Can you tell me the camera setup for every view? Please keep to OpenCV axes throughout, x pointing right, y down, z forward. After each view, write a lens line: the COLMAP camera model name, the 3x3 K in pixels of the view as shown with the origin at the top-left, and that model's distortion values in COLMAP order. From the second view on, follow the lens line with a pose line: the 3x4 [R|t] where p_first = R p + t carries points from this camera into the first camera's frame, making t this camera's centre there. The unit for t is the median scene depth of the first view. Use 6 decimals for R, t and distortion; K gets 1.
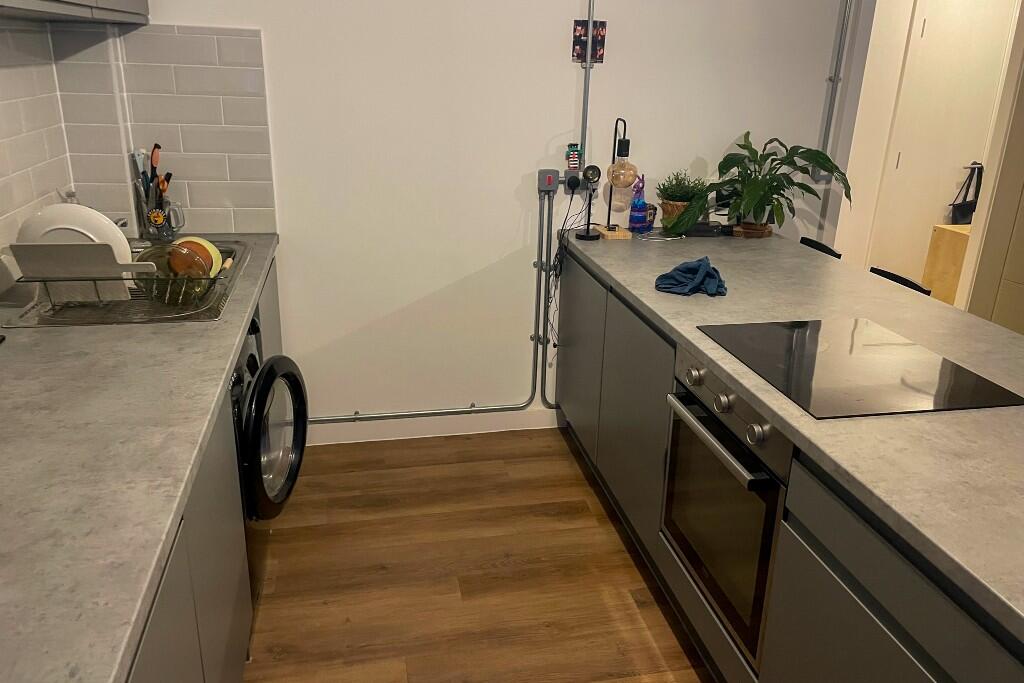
lens RADIAL K [[778.2, 0, 513.6], [0, 778.2, 340.1], [0, 0, 1]] dist [0.039726, -0.006674]
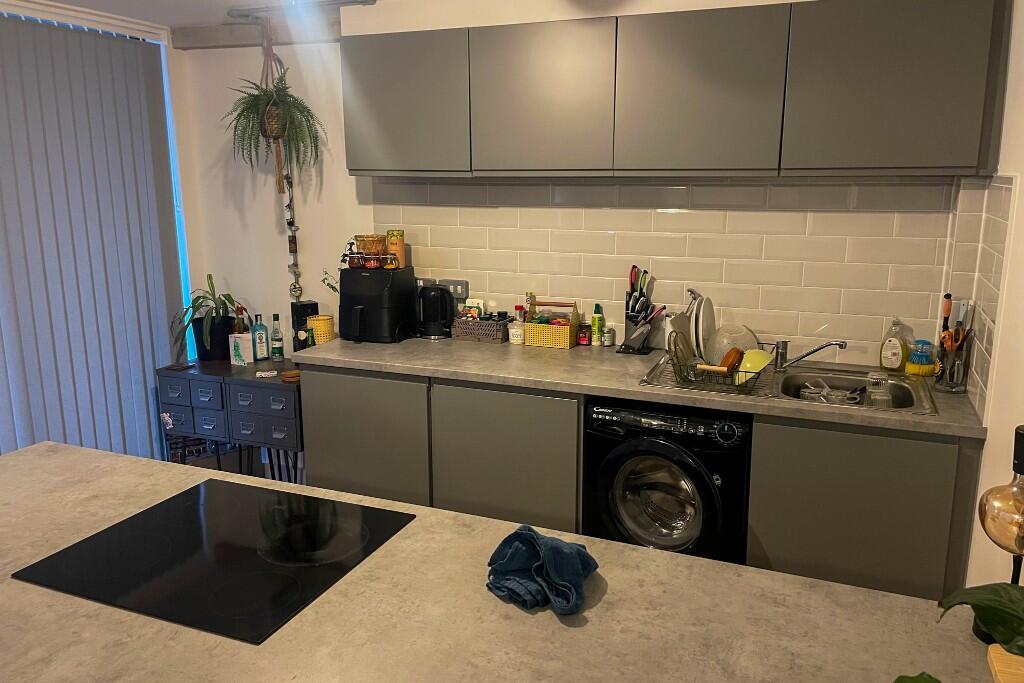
lens RADIAL K [[778.2, 0, 513.2], [0, 778.2, 337.6], [0, 0, 1]] dist [0.039726, -0.006674]
pose [[-0.559088, 0.151004, -0.815241, 0.920448], [-0.304963, 0.876891, 0.371565, -0.581859], [0.770985, 0.456356, -0.444208, 1.531297]]
